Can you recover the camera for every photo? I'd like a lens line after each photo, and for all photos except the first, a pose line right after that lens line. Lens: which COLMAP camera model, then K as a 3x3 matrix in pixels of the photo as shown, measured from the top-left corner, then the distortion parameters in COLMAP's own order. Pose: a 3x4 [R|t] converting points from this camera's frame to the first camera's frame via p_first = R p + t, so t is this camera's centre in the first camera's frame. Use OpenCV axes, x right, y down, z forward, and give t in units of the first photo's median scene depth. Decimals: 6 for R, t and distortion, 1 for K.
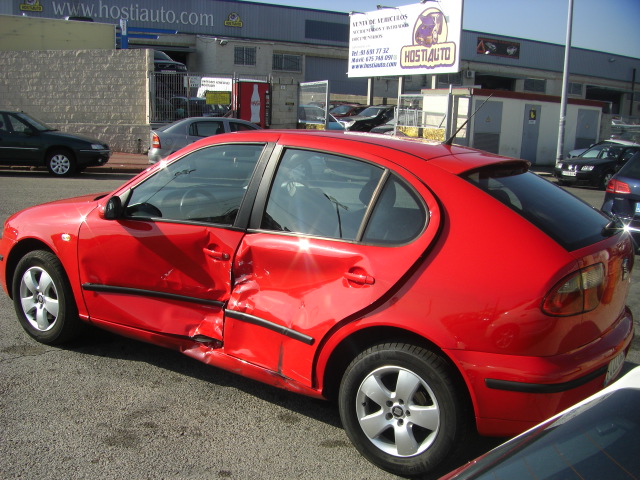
lens RADIAL K [[720.5, 0, 297.3], [0, 720.5, 300.6], [0, 0, 1]] dist [-0.168783, 0.083612]
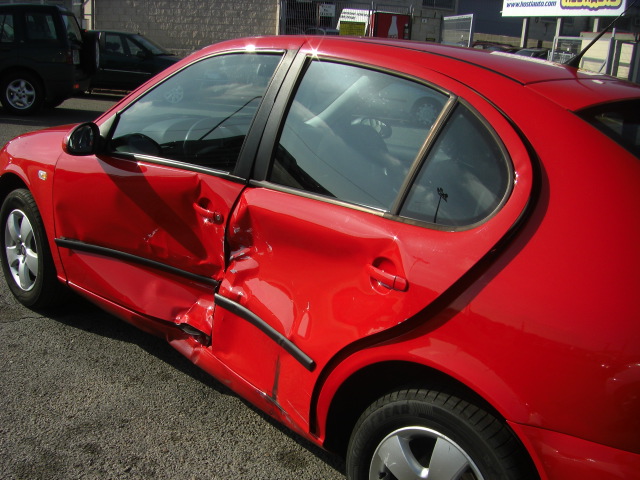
lens RADIAL K [[720.5, 0, 297.3], [0, 720.5, 300.6], [0, 0, 1]] dist [-0.168783, 0.083612]
pose [[0.978670, 0.094772, -0.182272, 0.097288], [-0.079632, 0.992872, 0.088675, -0.045963], [0.189376, -0.072268, 0.979241, 0.314338]]
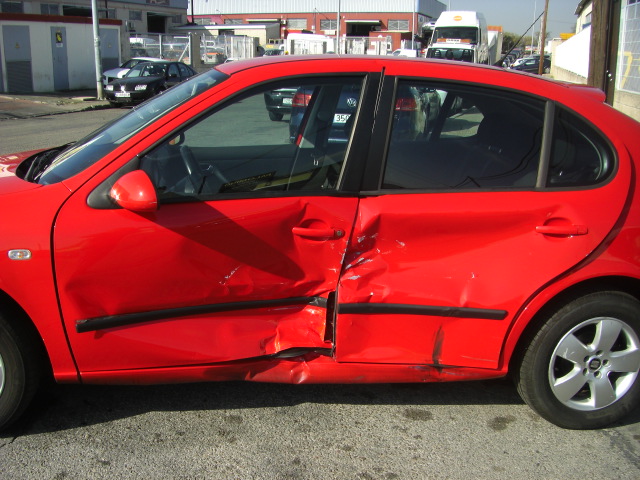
lens RADIAL K [[720.5, 0, 297.3], [0, 720.5, 300.6], [0, 0, 1]] dist [-0.168783, 0.083612]
pose [[0.747672, -0.238302, 0.619837, -0.548855], [0.173084, 0.971063, 0.164554, -0.112499], [-0.641115, -0.015749, 0.767283, 0.431400]]
